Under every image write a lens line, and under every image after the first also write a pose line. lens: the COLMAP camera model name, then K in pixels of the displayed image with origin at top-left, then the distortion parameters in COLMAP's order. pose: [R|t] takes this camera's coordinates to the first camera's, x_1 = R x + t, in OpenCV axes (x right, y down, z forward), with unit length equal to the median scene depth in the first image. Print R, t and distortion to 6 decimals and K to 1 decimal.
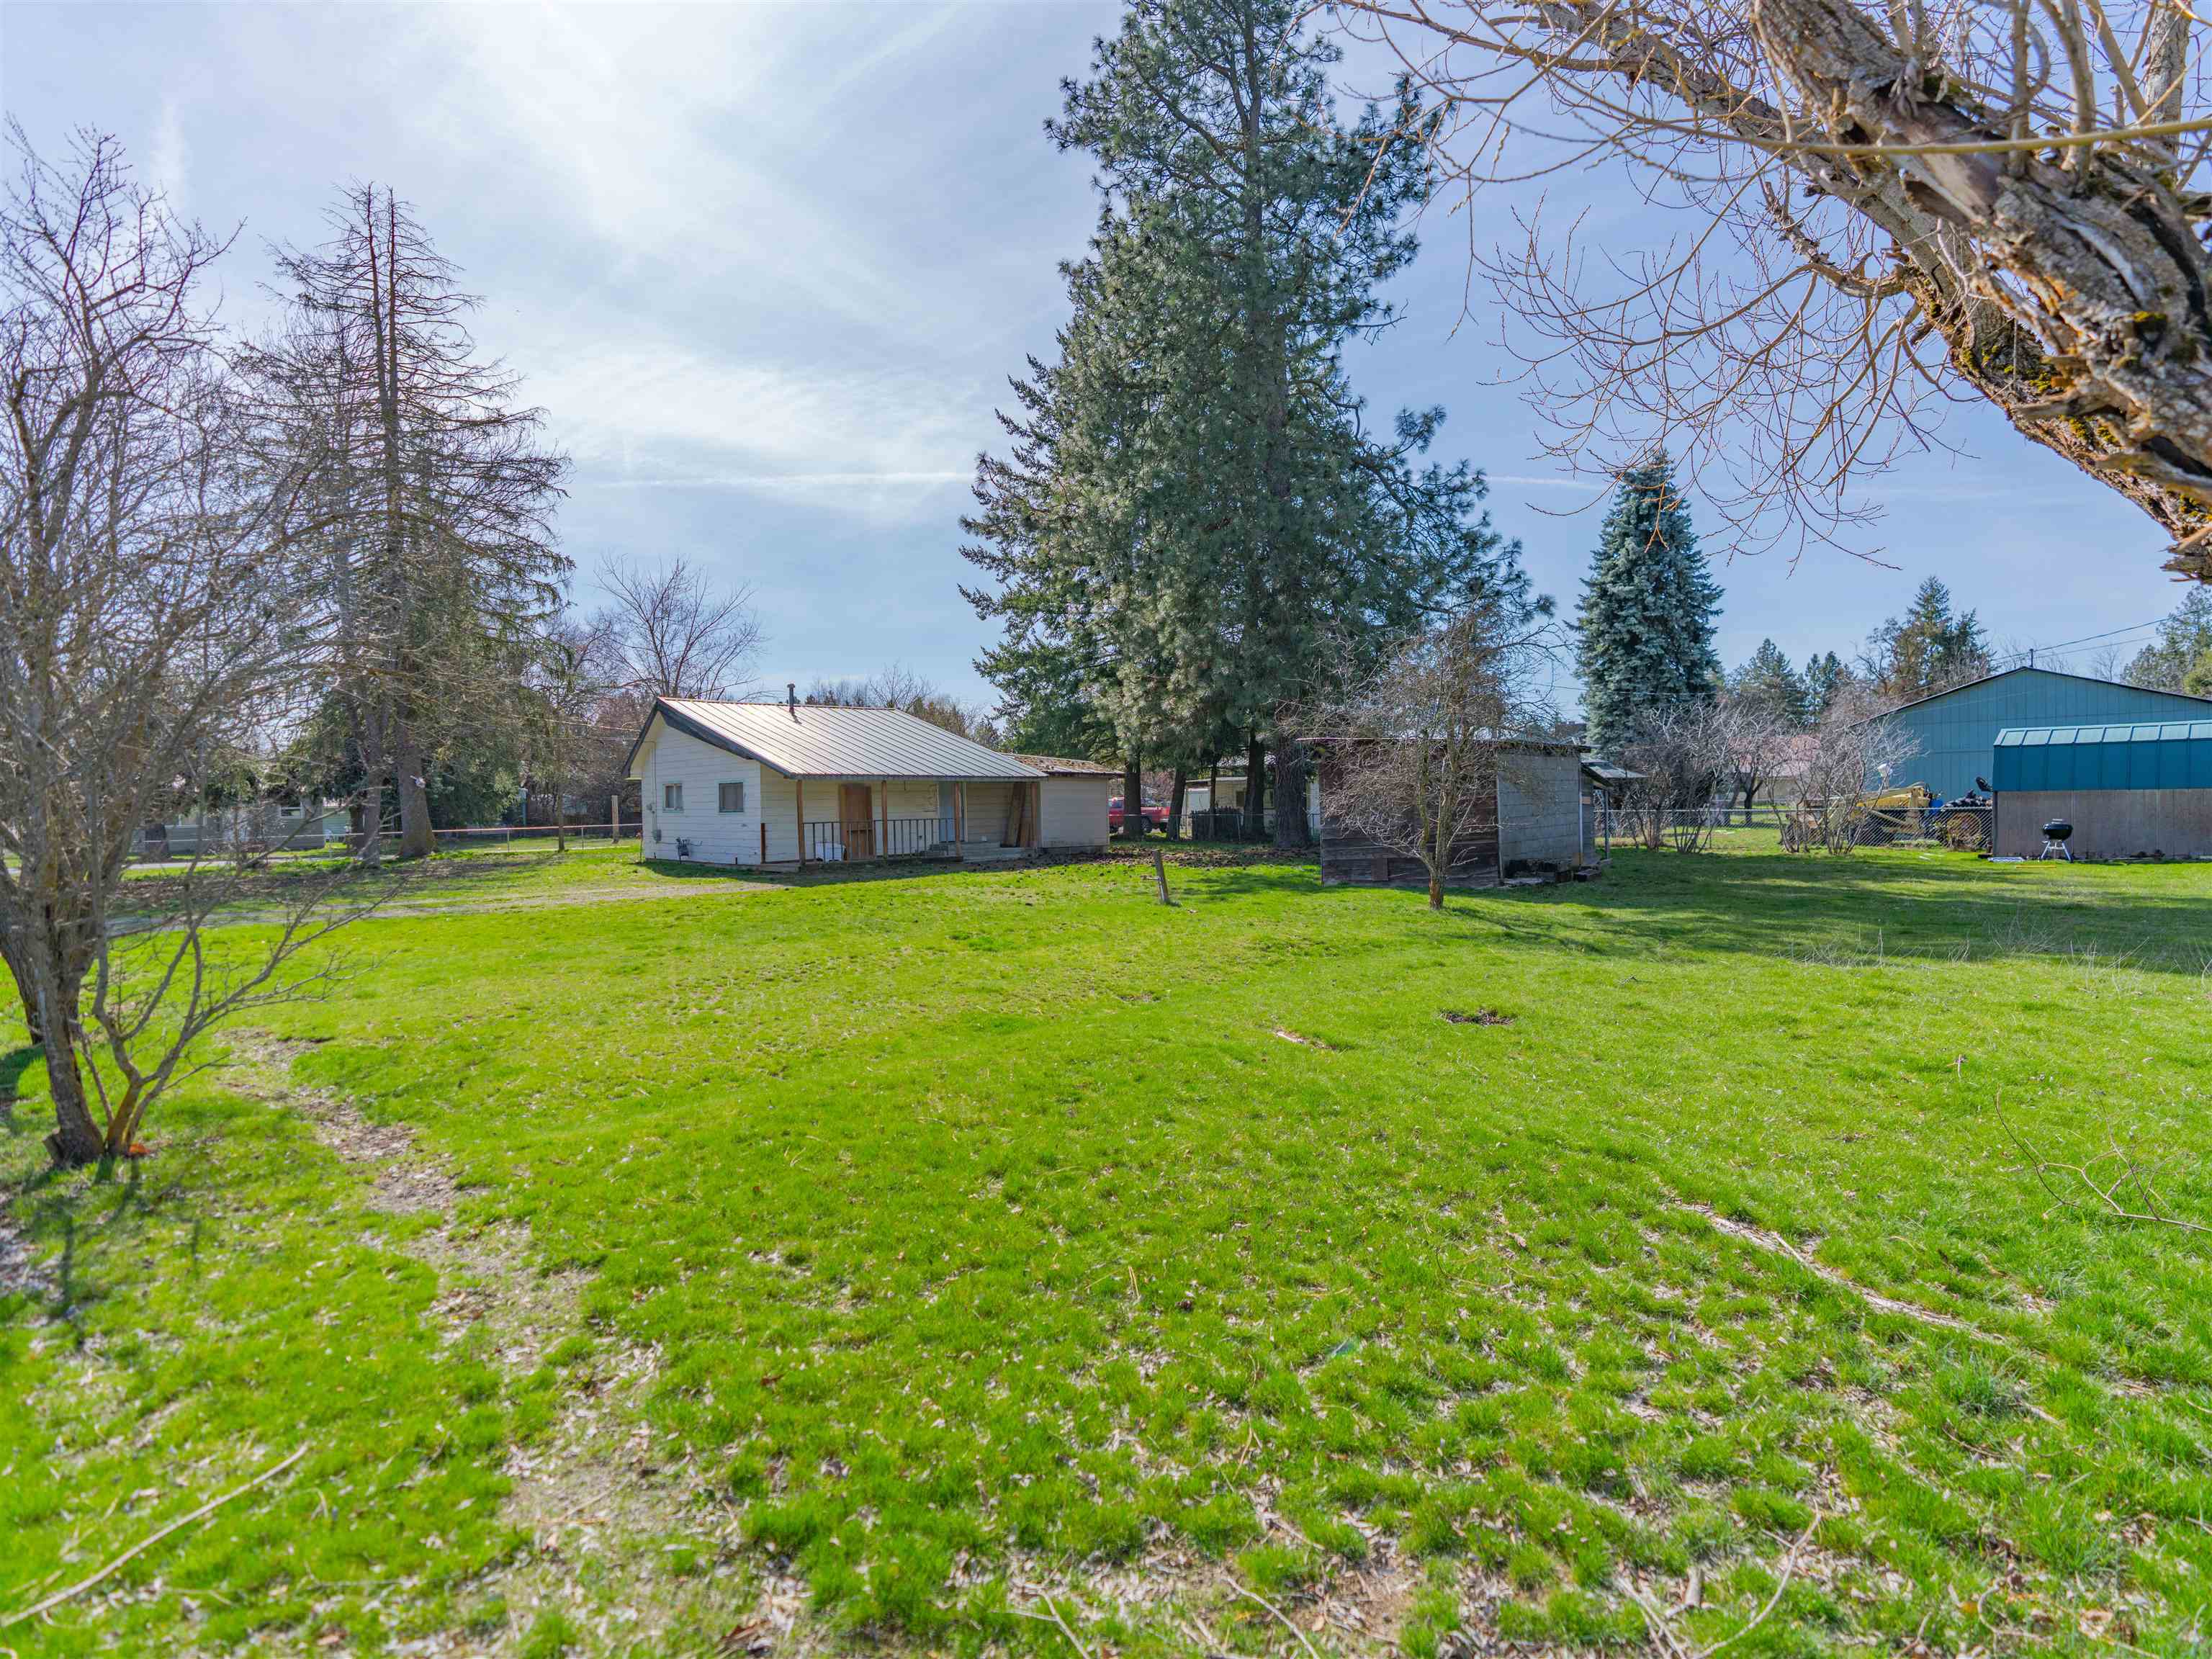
lens RADIAL K [[1114.8, 0, 1104.6], [0, 1114.8, 824.6], [0, 0, 1]] dist [-0.010268, 0.002861]
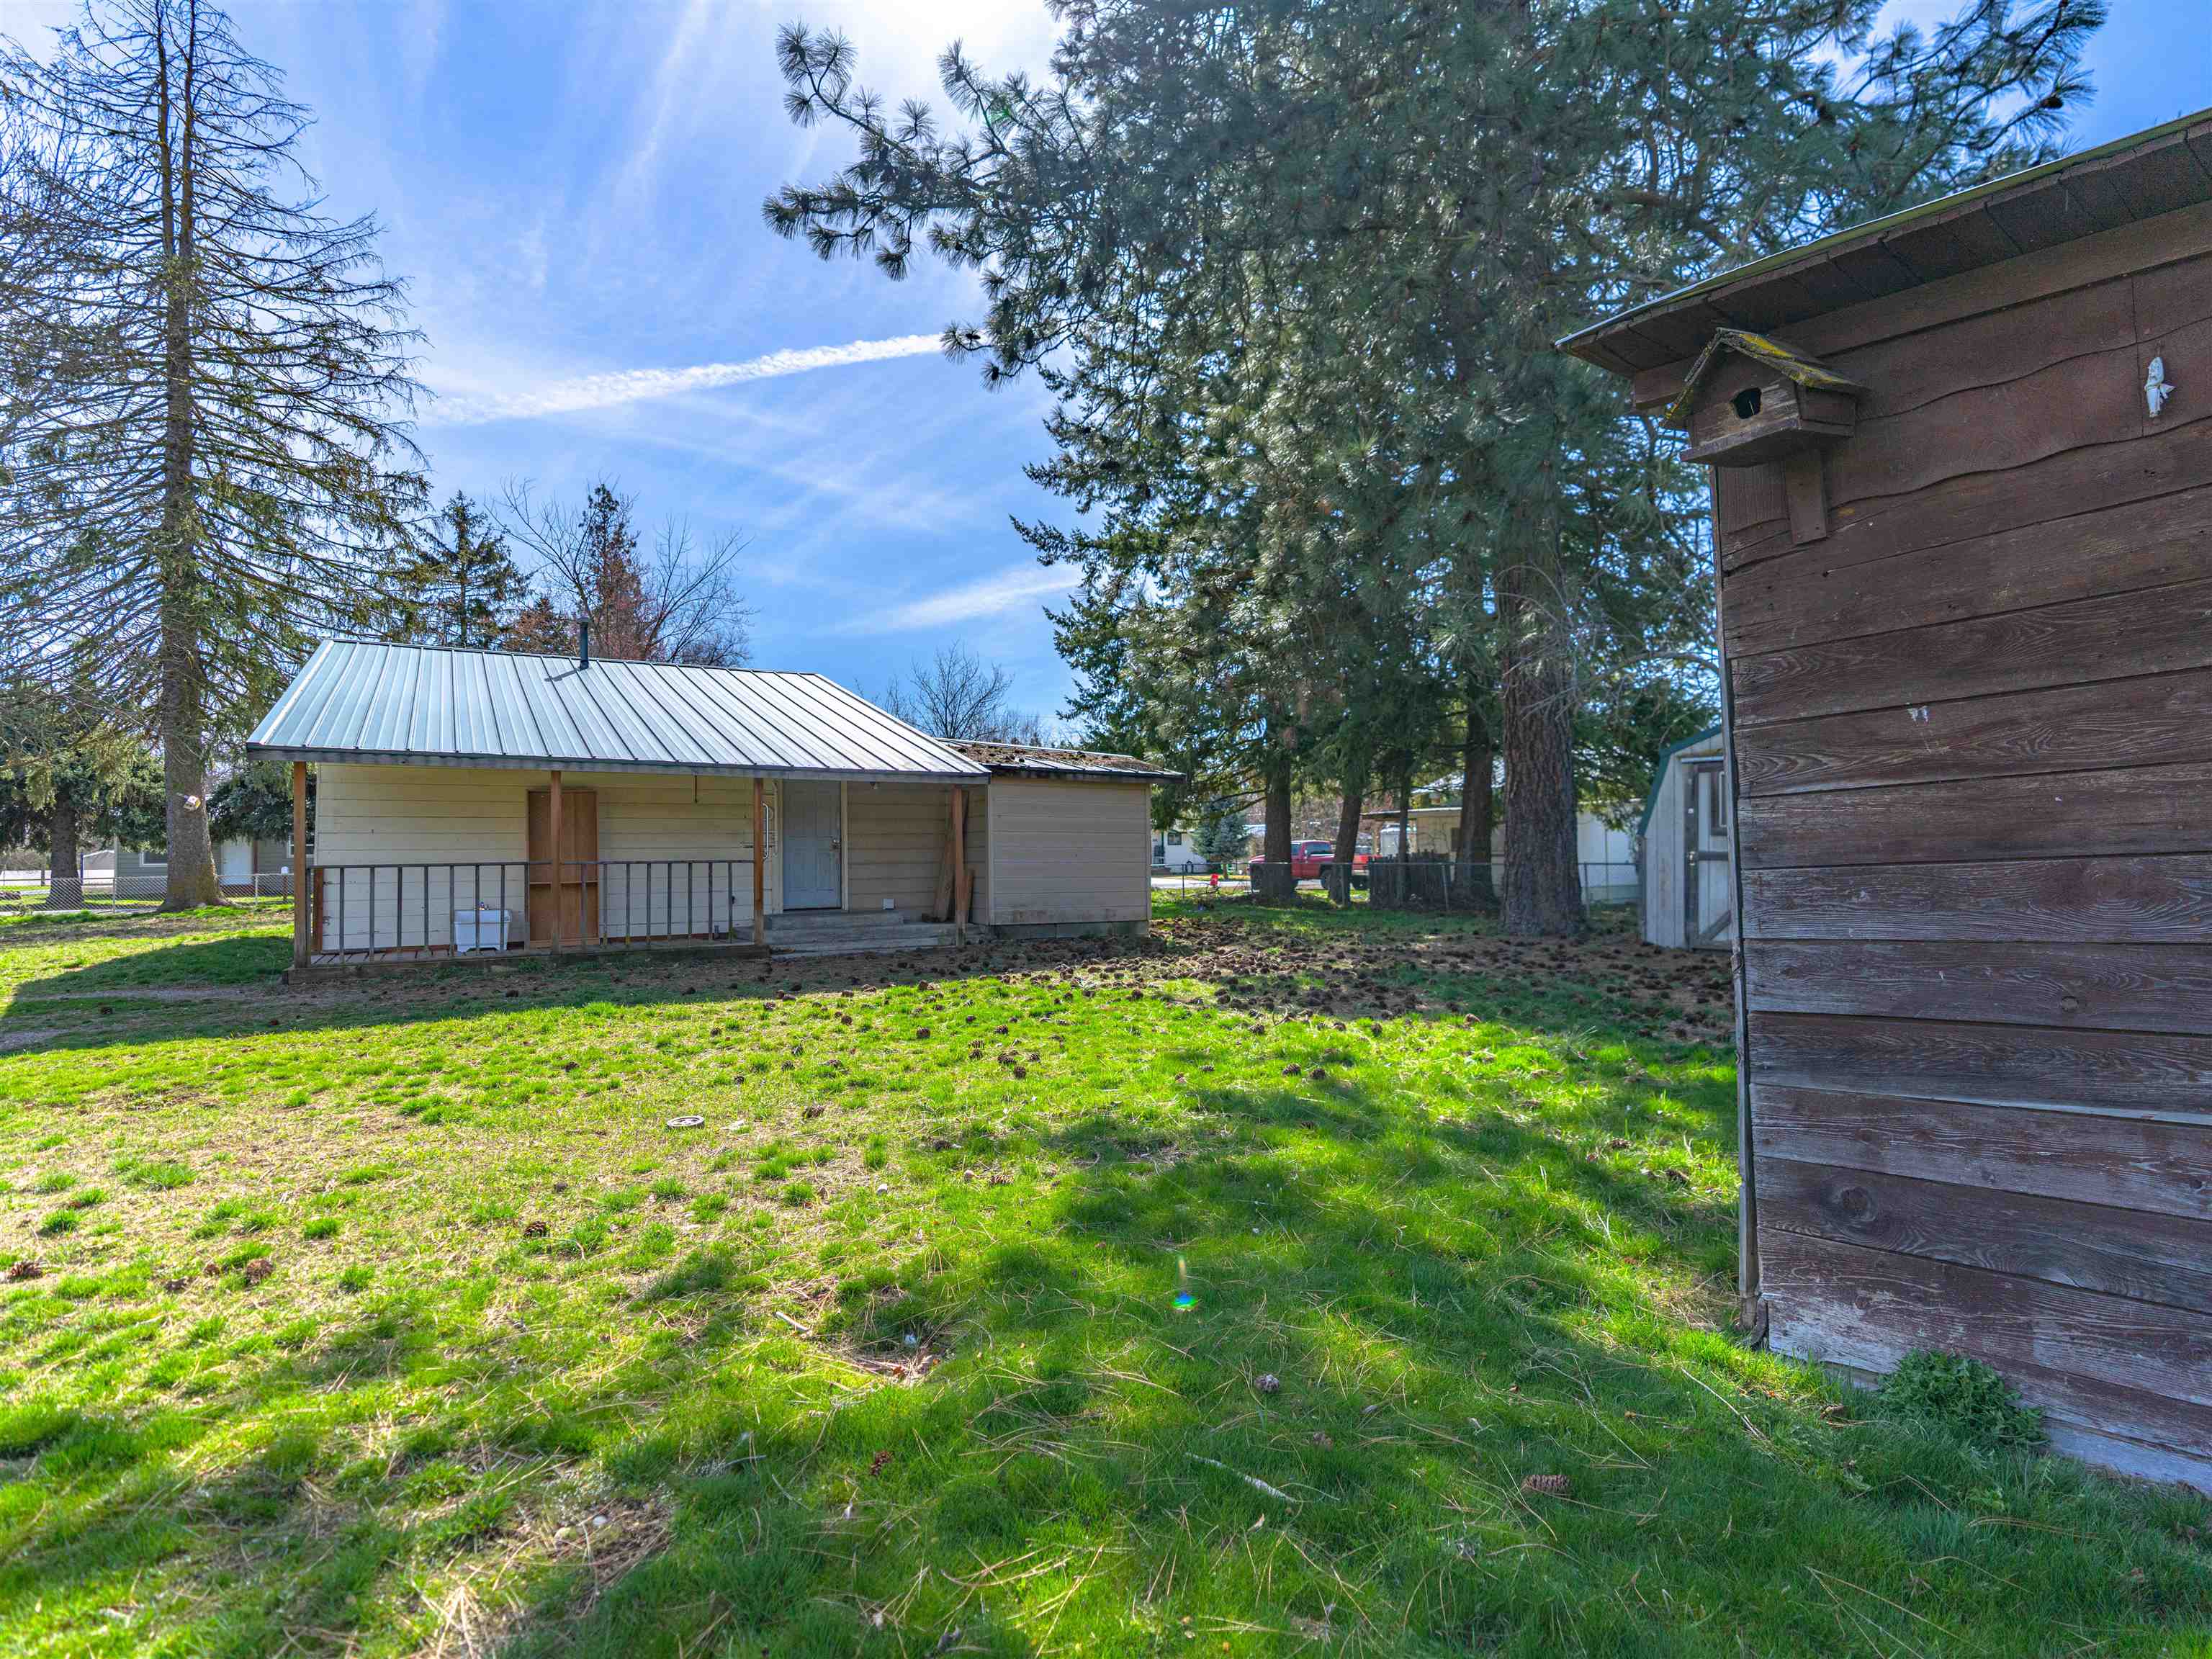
lens RADIAL K [[1114.8, 0, 1104.6], [0, 1114.8, 824.6], [0, 0, 1]] dist [-0.010268, 0.002861]
pose [[0.978634, 0.004926, -0.205553, 0.064116], [-0.013744, 0.999044, -0.041494, -0.003383], [0.205152, 0.043432, 0.977766, 0.384879]]
